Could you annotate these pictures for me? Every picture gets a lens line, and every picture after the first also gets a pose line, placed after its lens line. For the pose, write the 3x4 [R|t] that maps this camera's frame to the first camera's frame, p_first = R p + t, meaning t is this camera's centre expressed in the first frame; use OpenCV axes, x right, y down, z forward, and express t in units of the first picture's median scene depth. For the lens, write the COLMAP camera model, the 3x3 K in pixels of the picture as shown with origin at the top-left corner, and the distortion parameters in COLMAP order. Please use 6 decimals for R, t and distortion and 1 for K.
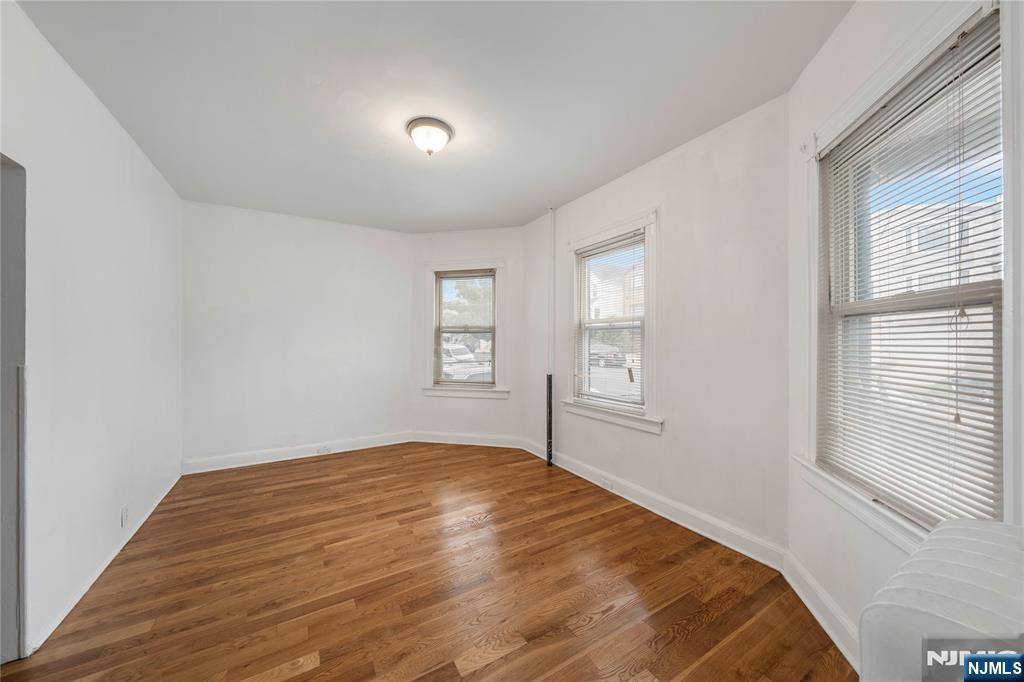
lens RADIAL K [[362.8, 0, 512.0], [0, 362.8, 341.0], [0, 0, 1]] dist [0.000891, 0.000024]
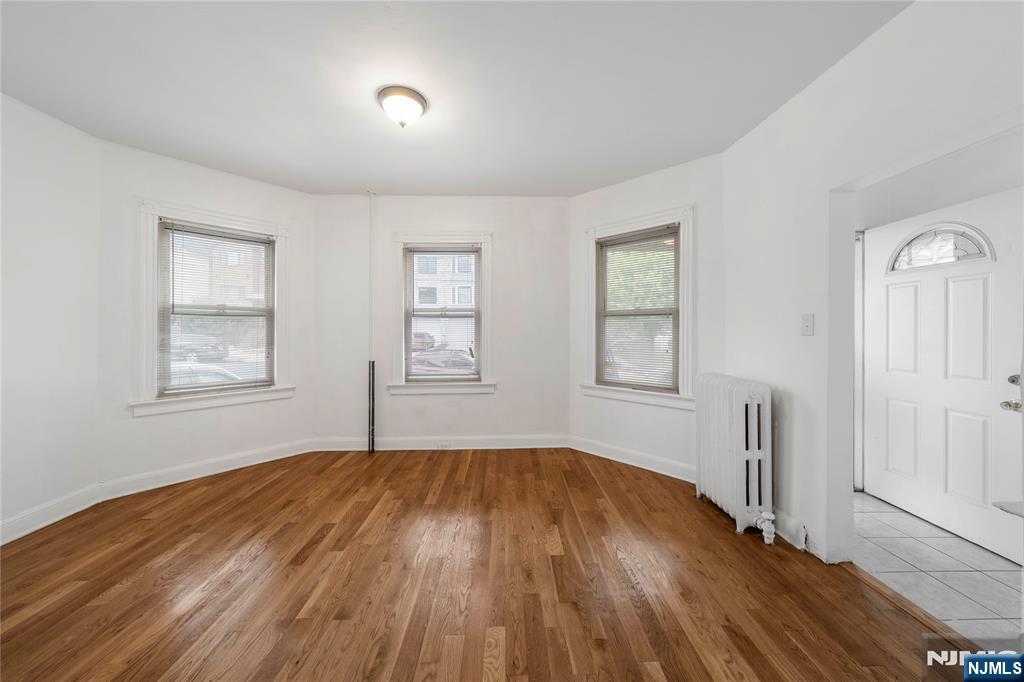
lens RADIAL K [[361.6, 0, 515.5], [0, 361.6, 337.6], [0, 0, 1]] dist [-0.000024, -0.000020]
pose [[0.481542, -0.025836, 0.876042, -0.580858], [0.004620, 0.999626, 0.026941, 0.003500], [-0.876411, -0.008926, 0.481481, 0.186219]]
